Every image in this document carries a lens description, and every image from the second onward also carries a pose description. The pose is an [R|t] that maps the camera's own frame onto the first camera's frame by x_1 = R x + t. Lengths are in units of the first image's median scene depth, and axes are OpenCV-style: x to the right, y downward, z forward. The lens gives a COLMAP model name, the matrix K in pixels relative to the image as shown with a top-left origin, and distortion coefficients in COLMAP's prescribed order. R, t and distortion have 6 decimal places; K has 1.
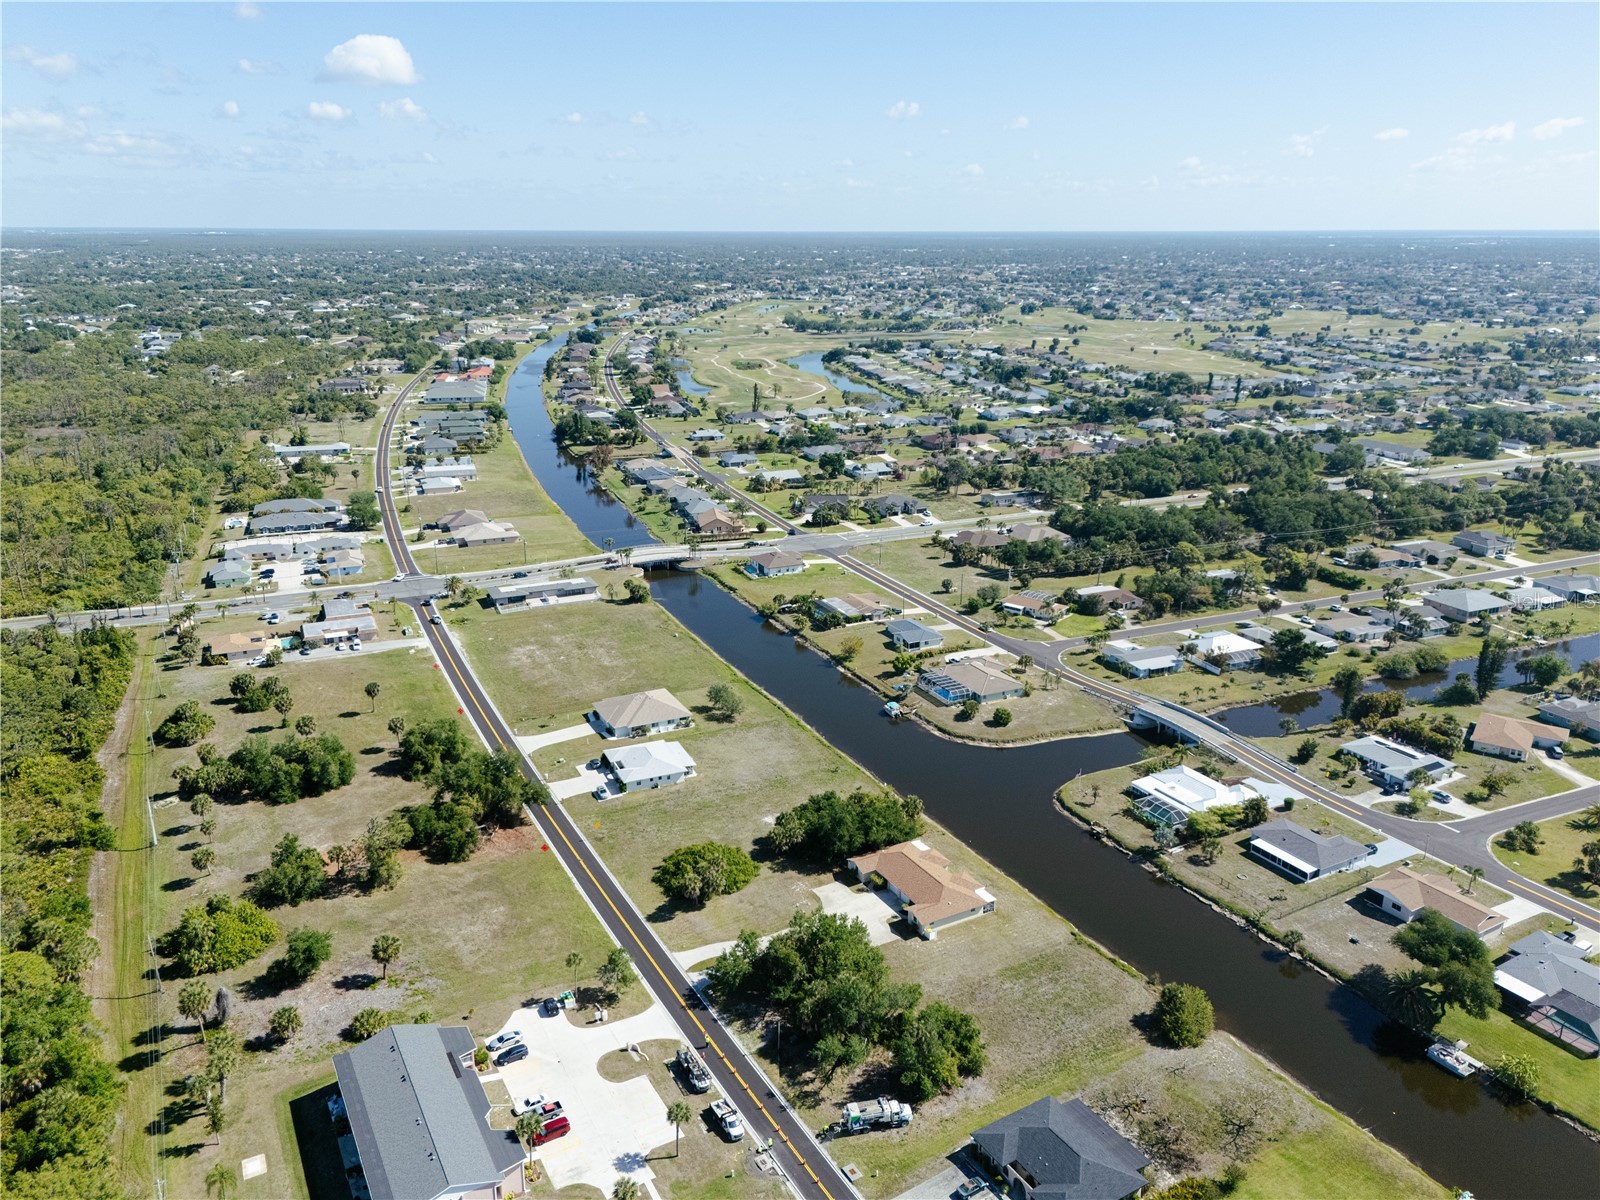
lens RADIAL K [[1166.1, 0, 800.0], [0, 1166.1, 600.0], [0, 0, 1]] dist [0.077842, -0.074580]
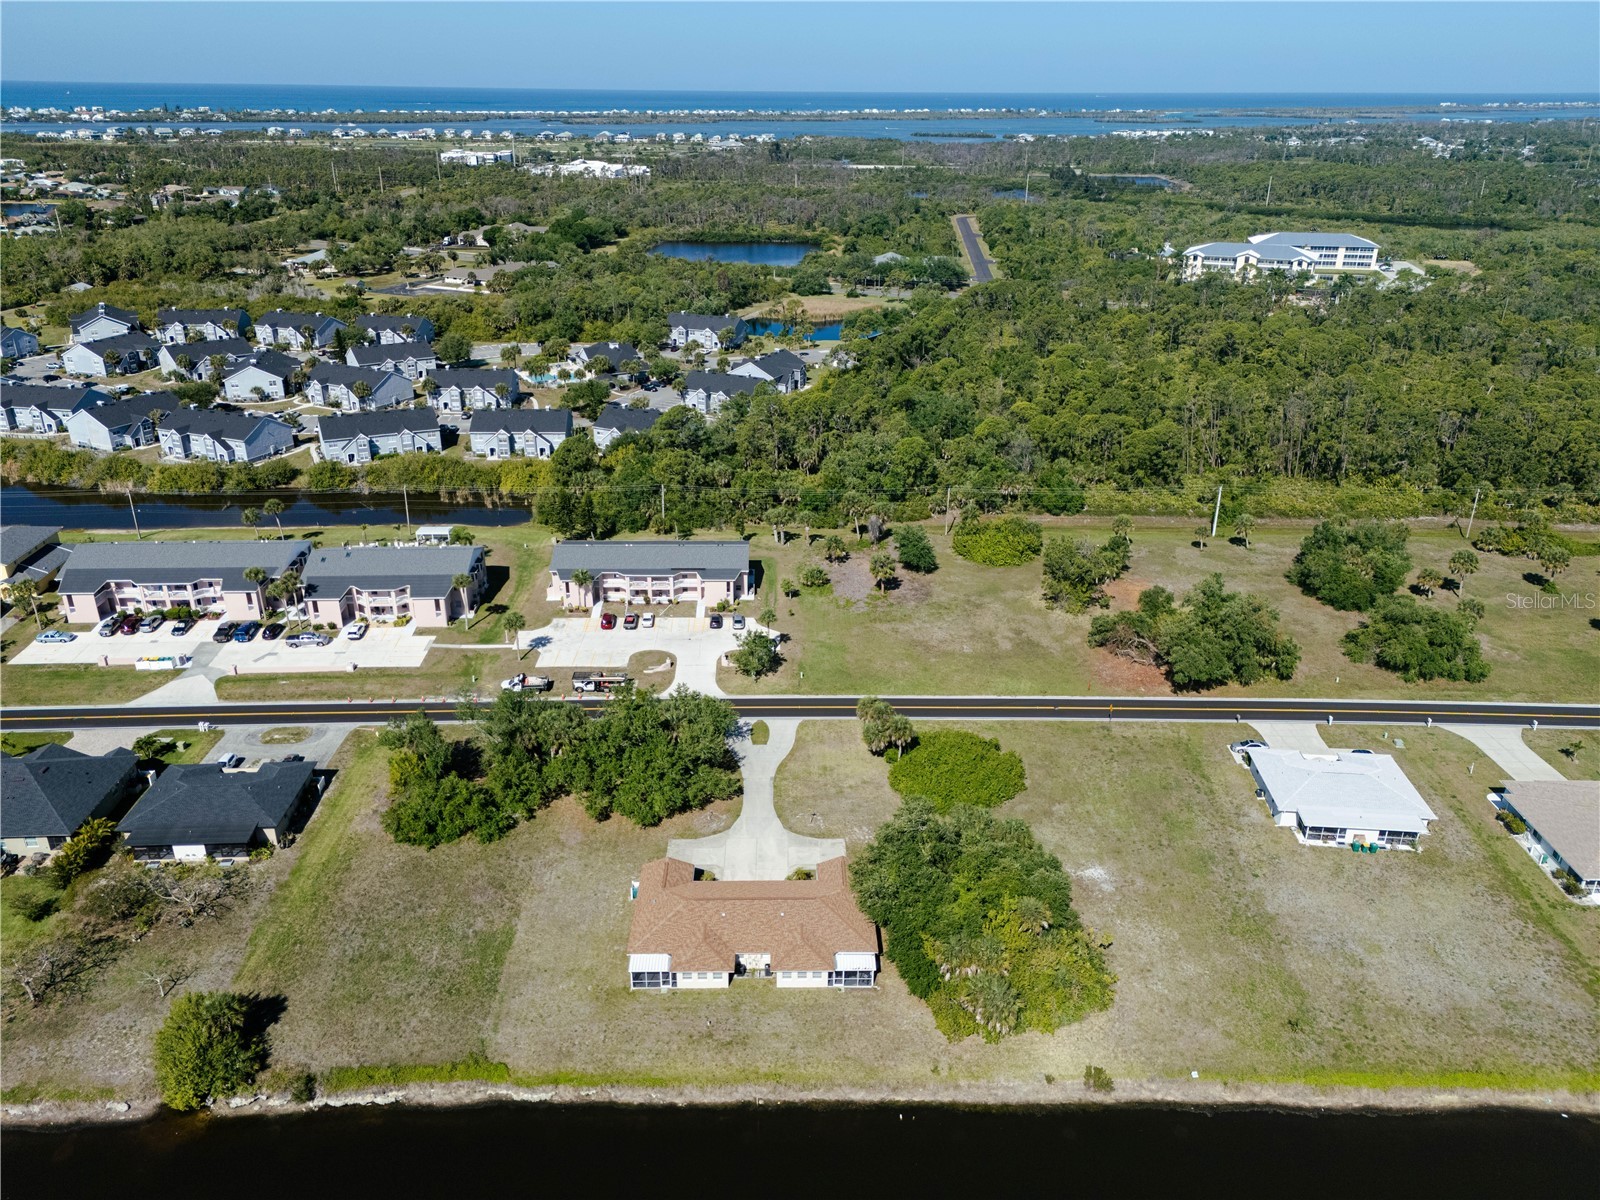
lens RADIAL K [[1166.1, 0, 800.0], [0, 1166.1, 600.0], [0, 0, 1]] dist [0.077842, -0.074580]
pose [[-0.471256, 0.345529, -0.811497, 0.440045], [-0.277777, 0.815104, 0.508376, -0.156036], [0.837113, 0.464990, -0.288143, 0.984787]]
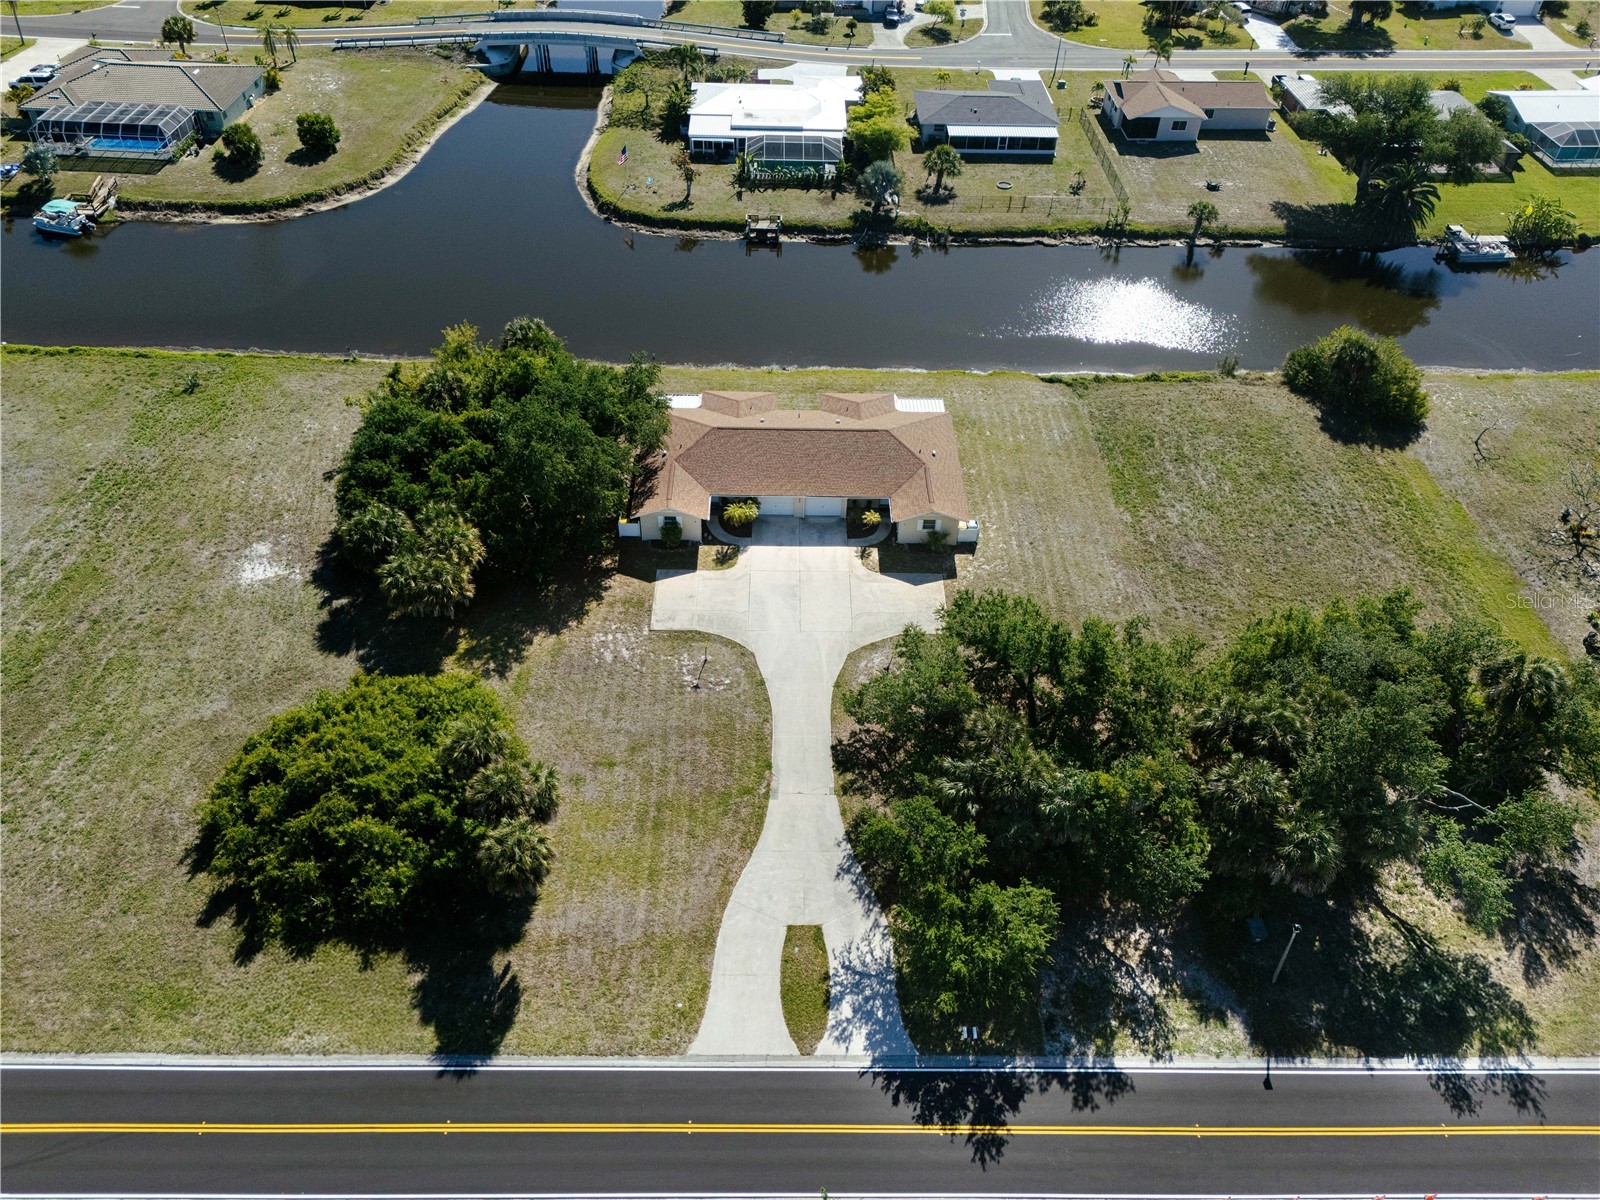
lens RADIAL K [[1210.2, 0, 800.0], [0, 1210.2, 600.0], [0, 0, 1]] dist [0.040452, -0.008039]
pose [[0.479694, -0.585514, 0.653504, -0.186191], [0.244035, 0.804430, 0.541609, 0.040090], [-0.842817, -0.100328, 0.528766, 0.679282]]
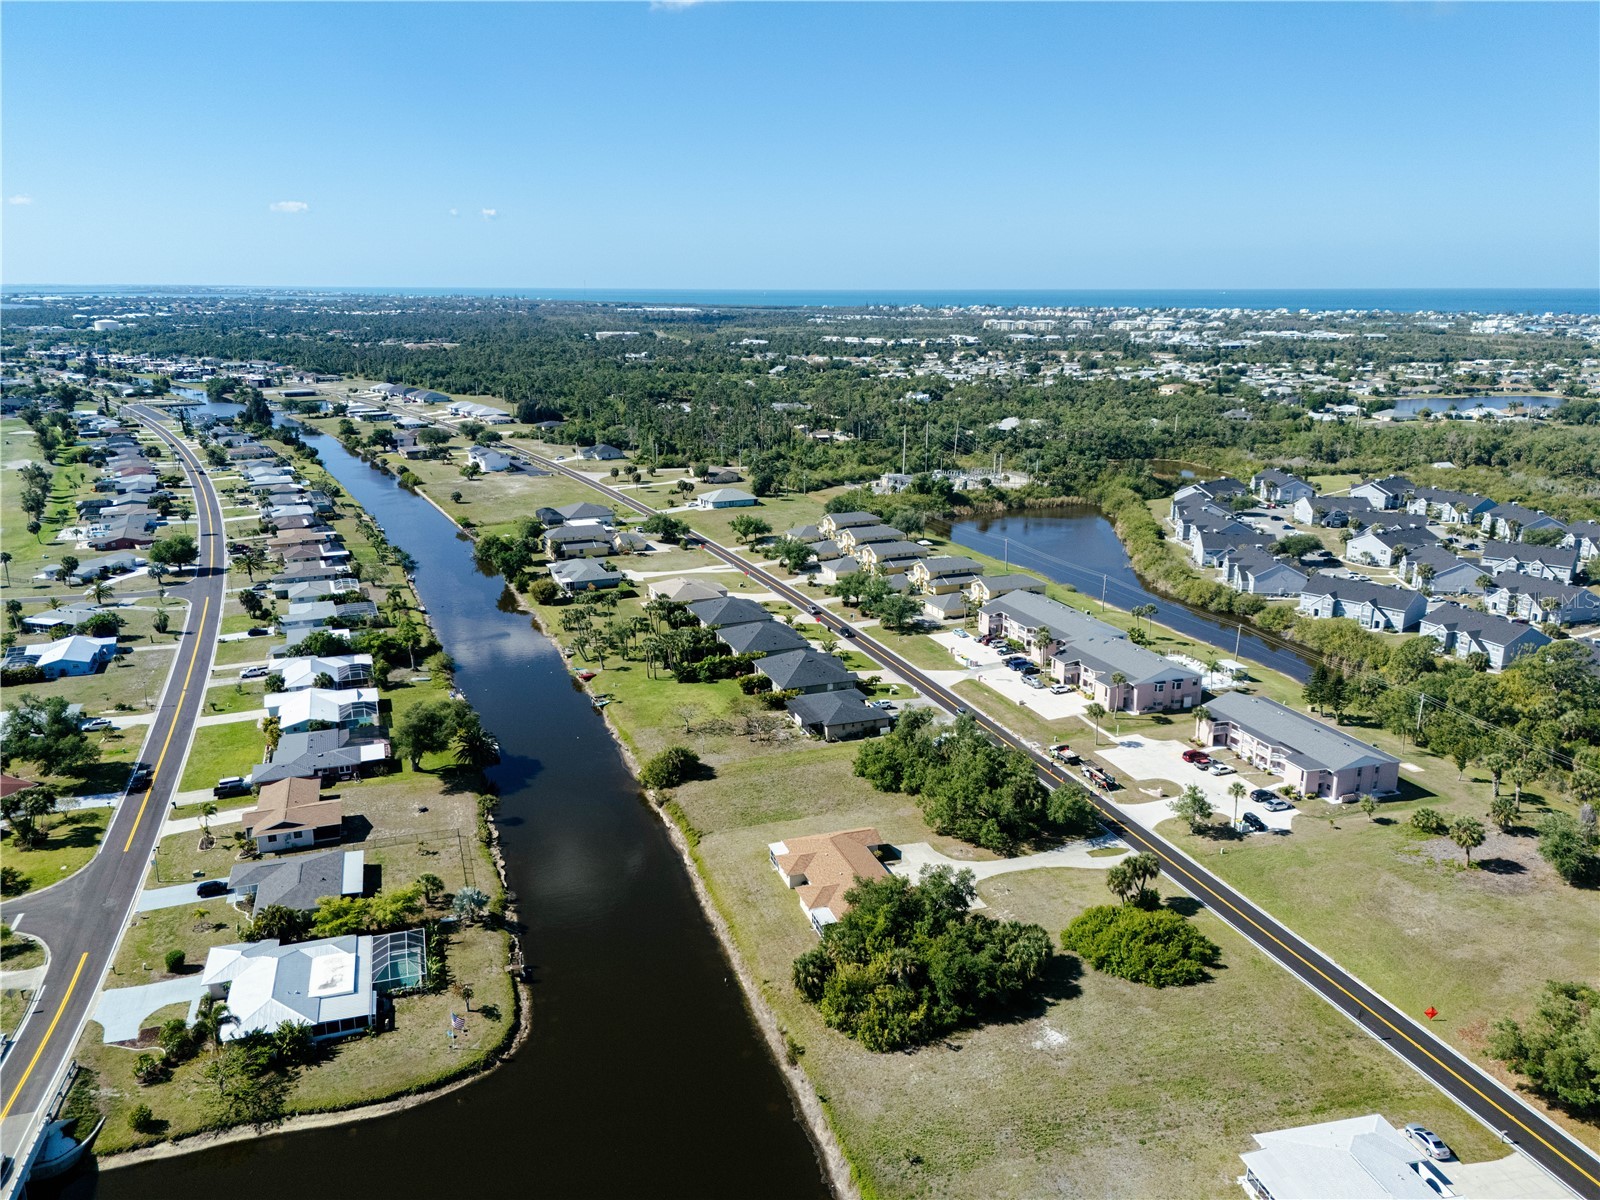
lens RADIAL K [[1172.4, 0, 800.6], [0, 1172.4, 582.1], [0, 0, 1]] dist [0.092272, -0.134067]
pose [[-0.983396, -0.050041, 0.174437, 0.006258], [0.049778, 0.849979, 0.524460, -0.298894], [-0.174512, 0.524435, -0.833375, 1.379615]]
